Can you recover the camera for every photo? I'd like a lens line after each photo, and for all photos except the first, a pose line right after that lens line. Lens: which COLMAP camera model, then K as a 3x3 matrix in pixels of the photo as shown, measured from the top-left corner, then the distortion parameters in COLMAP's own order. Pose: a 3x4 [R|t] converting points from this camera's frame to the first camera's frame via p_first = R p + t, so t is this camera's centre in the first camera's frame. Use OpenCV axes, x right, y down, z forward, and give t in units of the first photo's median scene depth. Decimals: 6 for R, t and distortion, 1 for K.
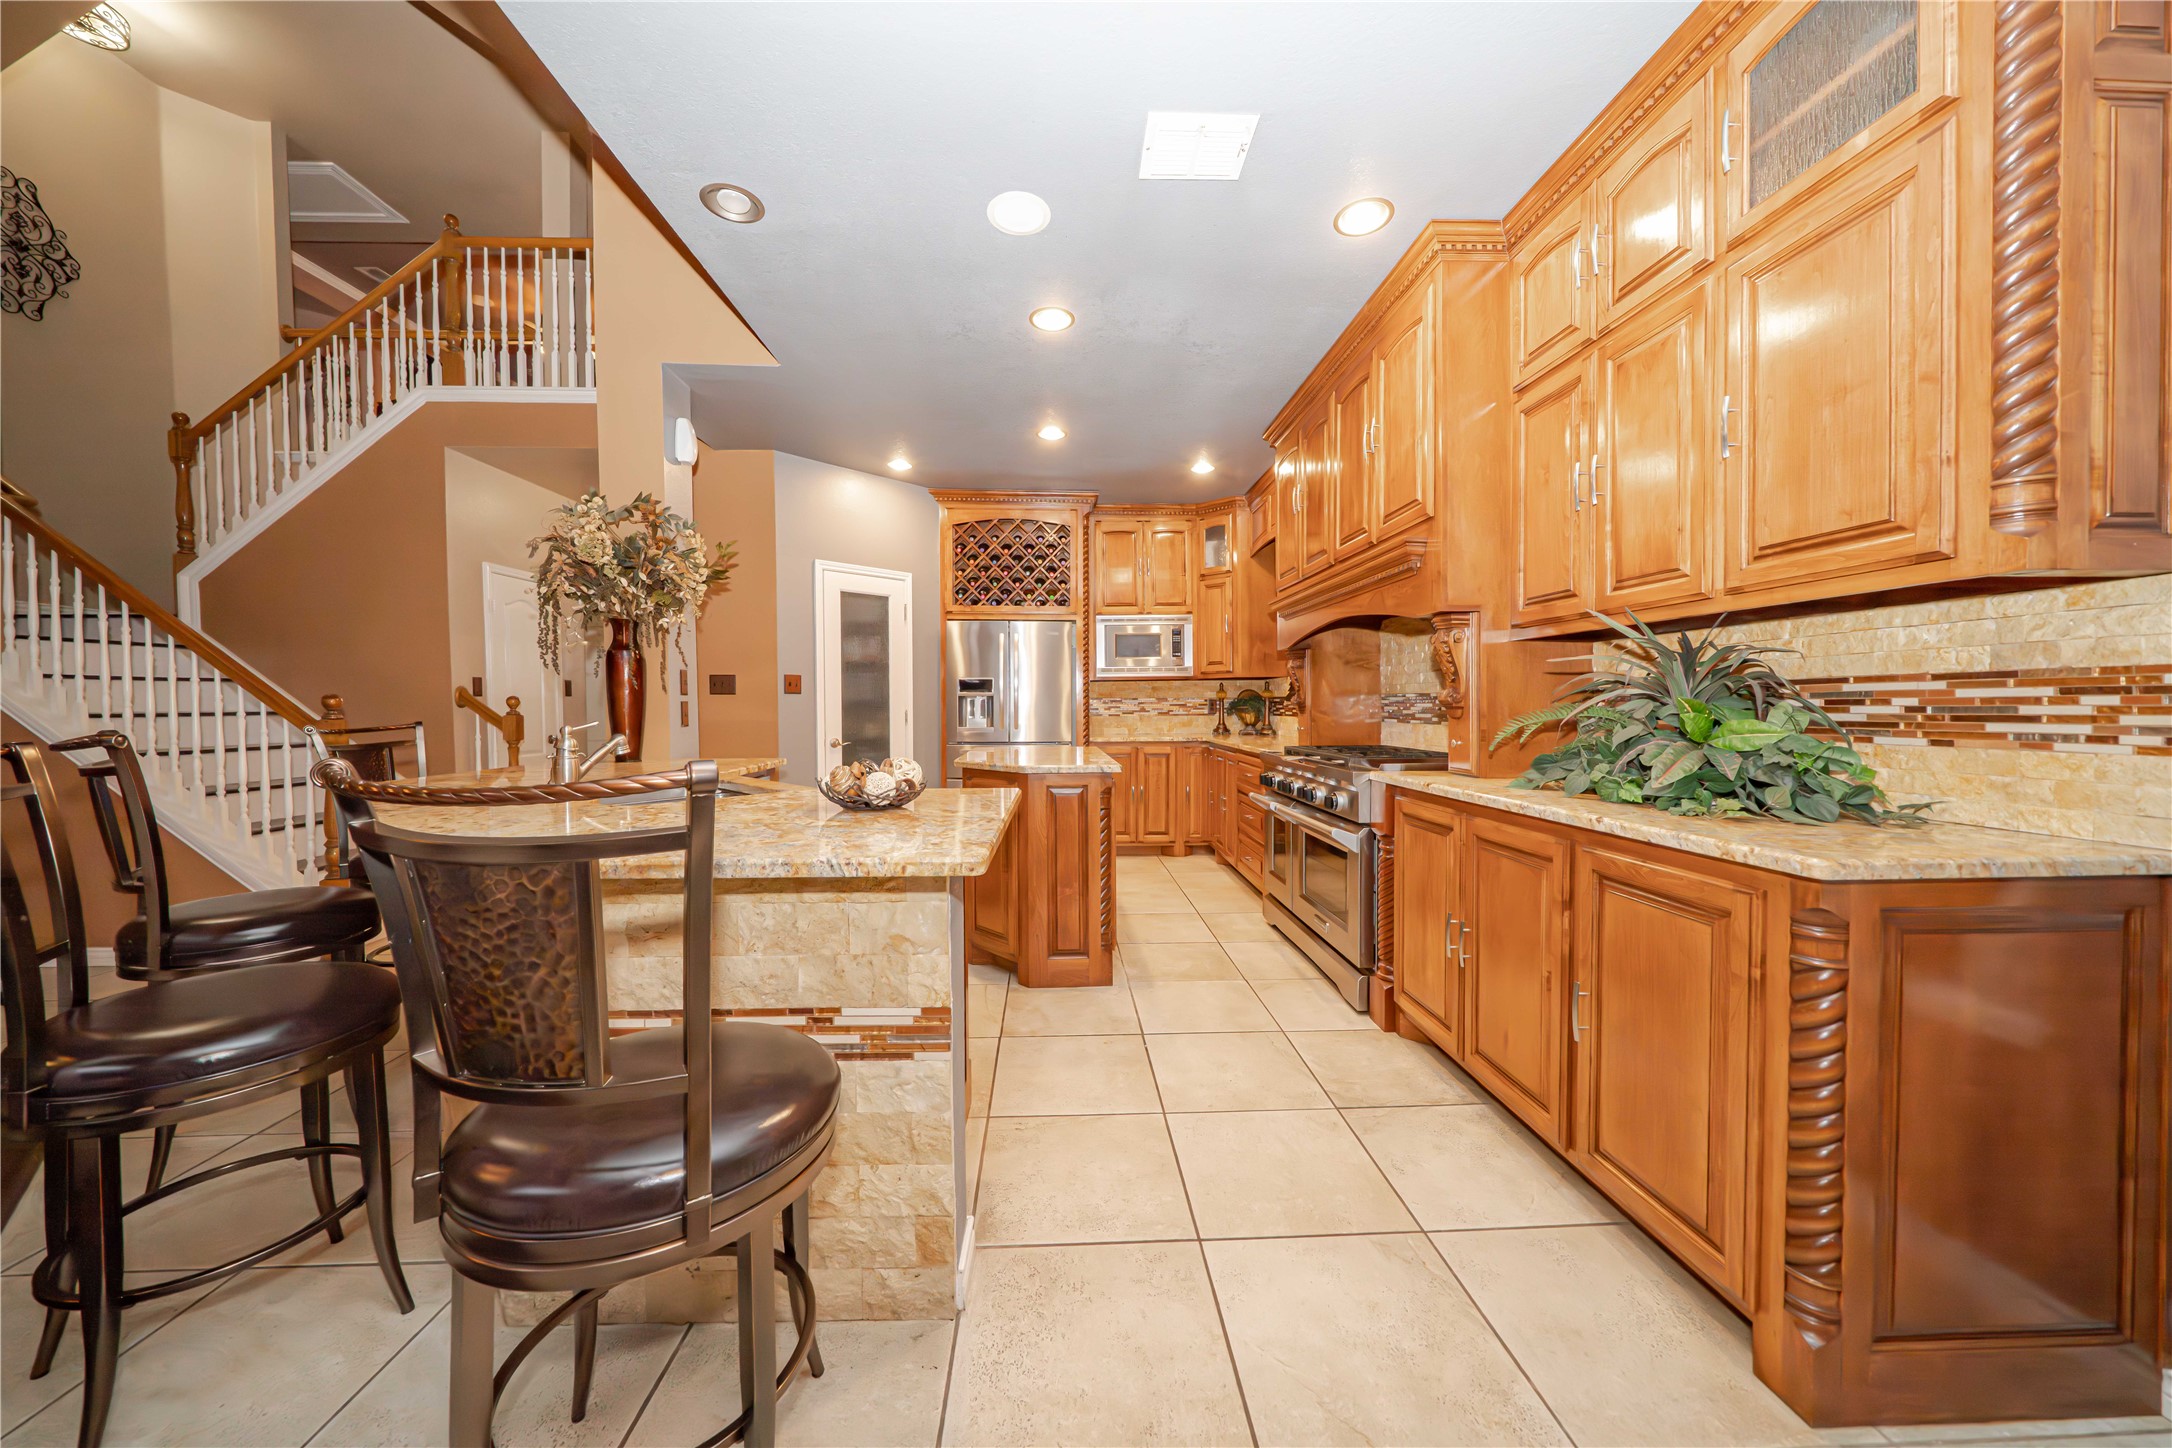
lens RADIAL K [[773.6, 0, 1084.4], [0, 773.6, 717.1], [0, 0, 1]] dist [-0.028527, 0.007320]
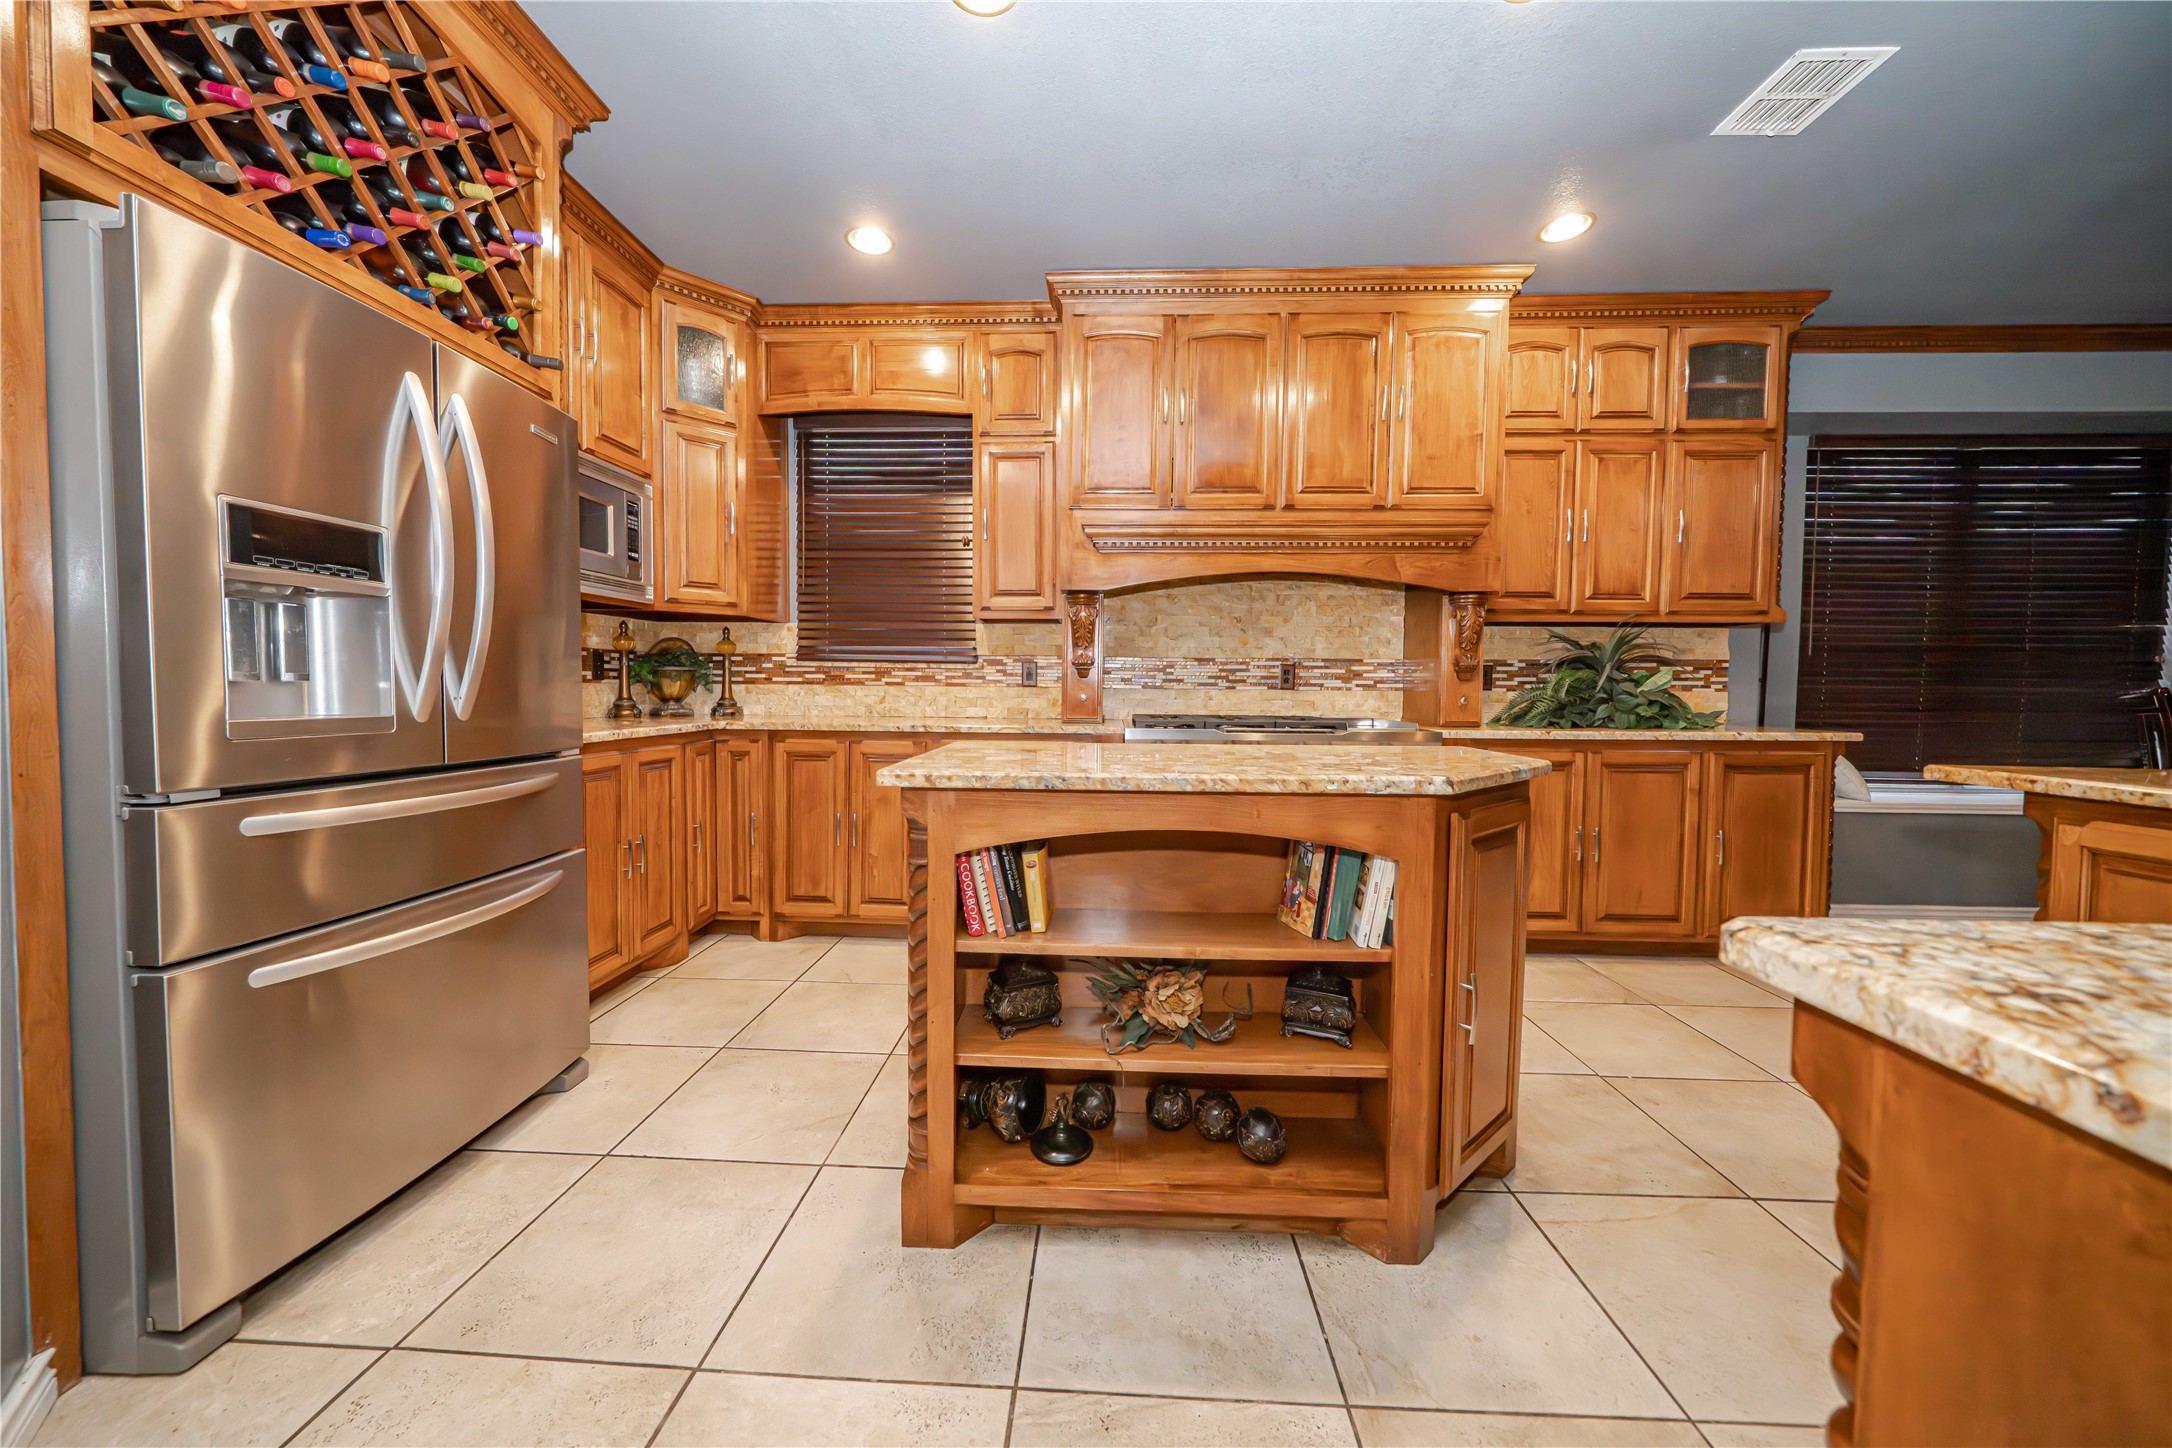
lens RADIAL K [[738.8, 0, 1082.3], [0, 738.8, 719.0], [0, 0, 1]] dist [-0.005347, -0.000025]
pose [[0.068646, -0.040179, 0.996832, -0.940600], [0.007394, 0.999182, 0.039765, 0.015884], [-0.997614, 0.004641, 0.068887, 1.985352]]
